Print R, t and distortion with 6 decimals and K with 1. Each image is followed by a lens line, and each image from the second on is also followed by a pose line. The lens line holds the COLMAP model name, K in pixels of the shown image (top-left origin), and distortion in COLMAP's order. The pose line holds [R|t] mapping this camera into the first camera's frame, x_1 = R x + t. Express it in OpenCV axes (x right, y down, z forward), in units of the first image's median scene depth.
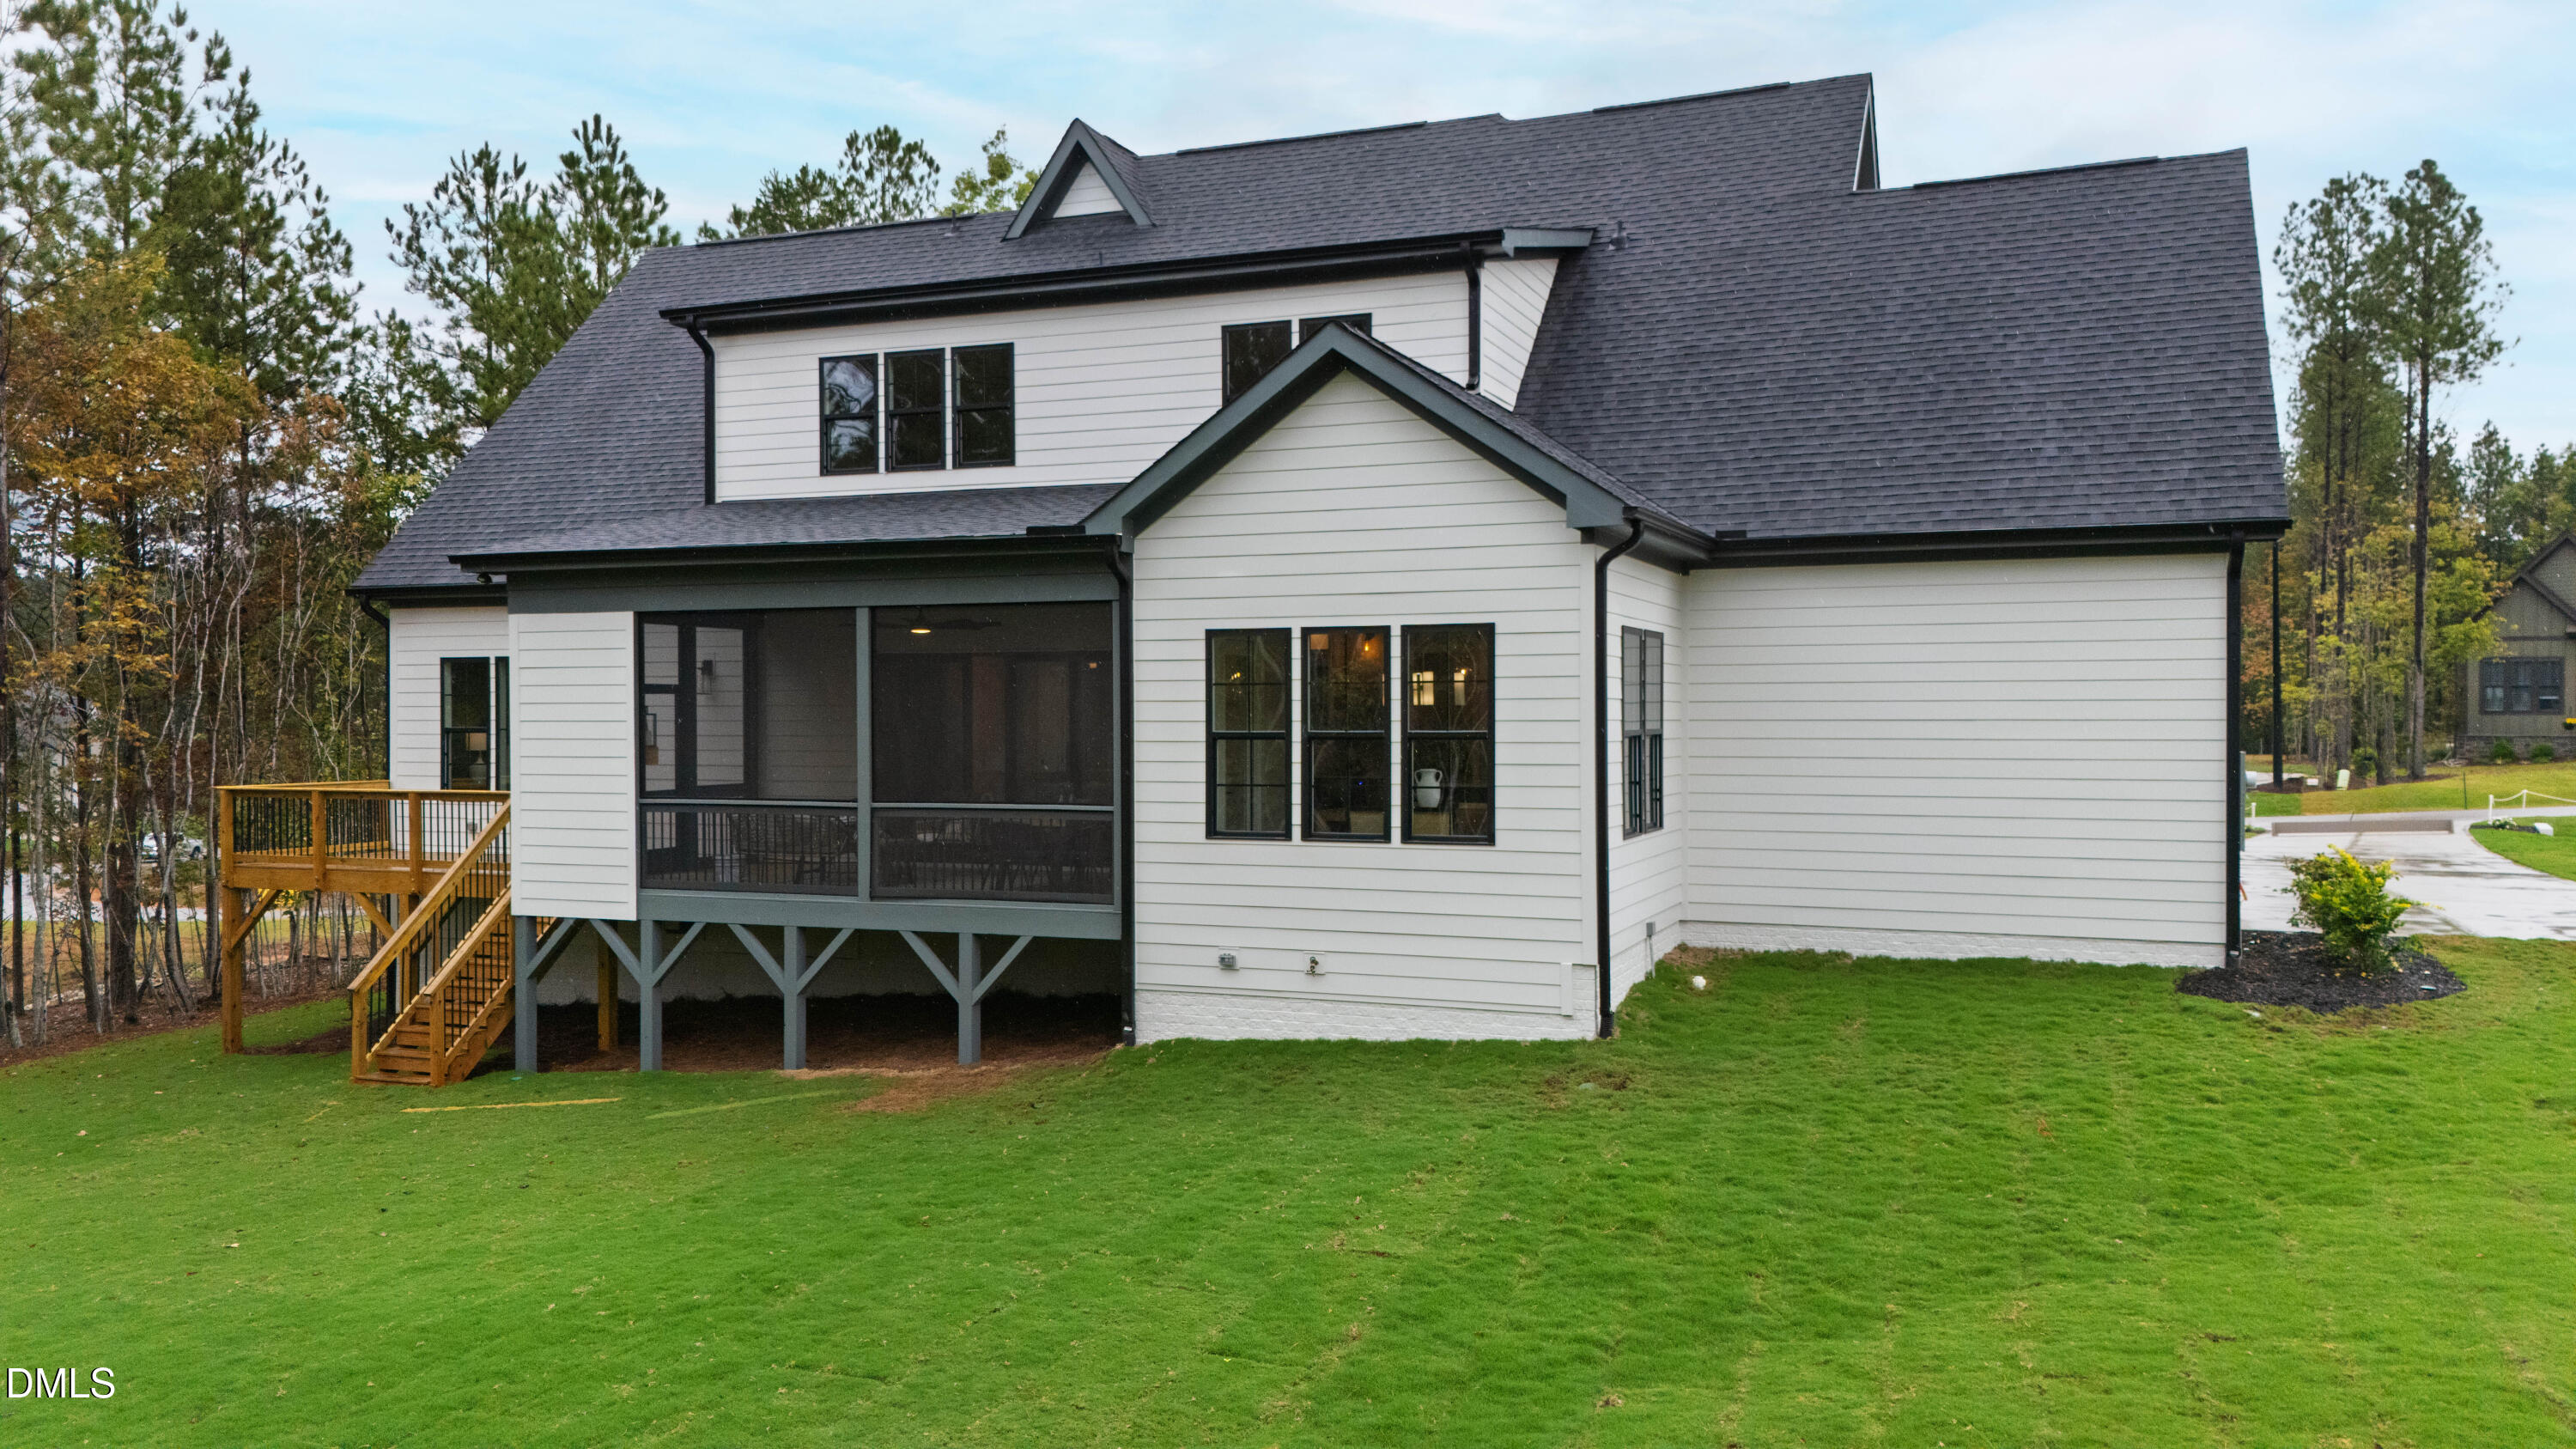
lens RADIAL K [[1927.5, 0, 1288.0], [0, 1927.5, 724.5], [0, 0, 1]] dist [0.054657, -0.009972]
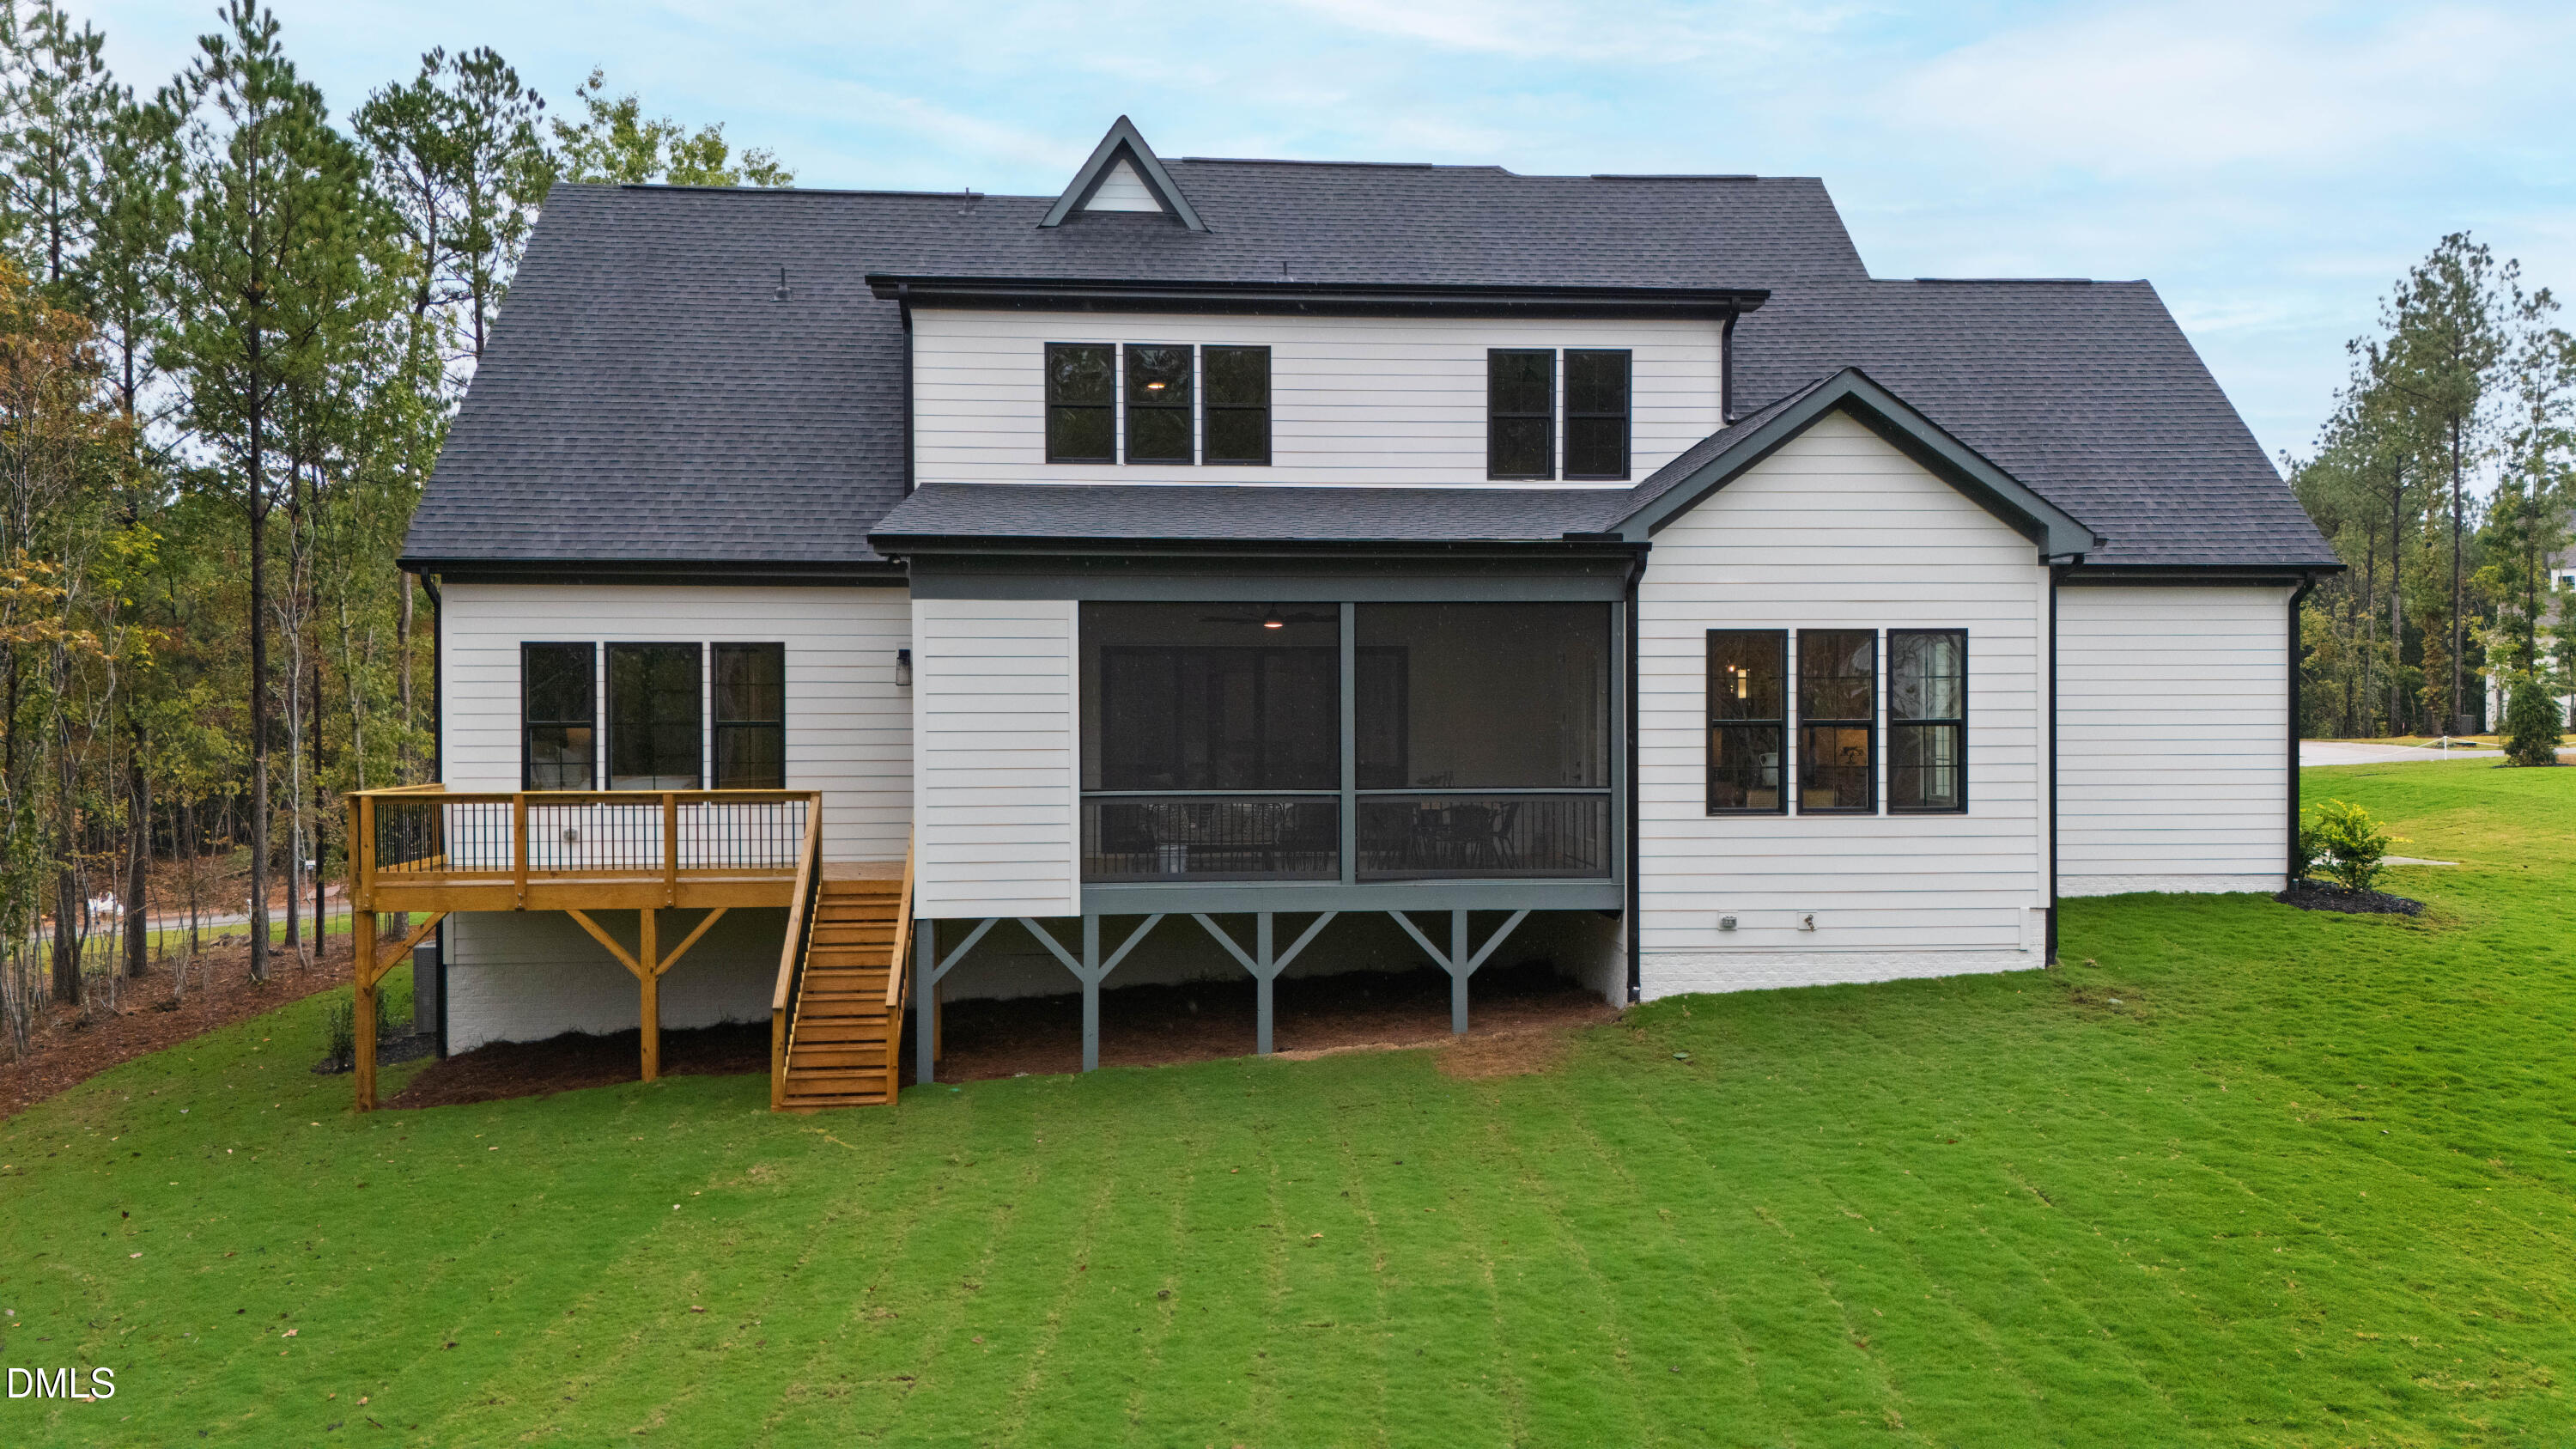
lens RADIAL K [[1927.5, 0, 1288.0], [0, 1927.5, 724.5], [0, 0, 1]] dist [0.054657, -0.009972]
pose [[0.893232, -0.004191, 0.449577, -0.684799], [0.003896, 0.999991, 0.001581, 0.002863], [-0.449579, 0.000339, 0.893240, 0.088659]]
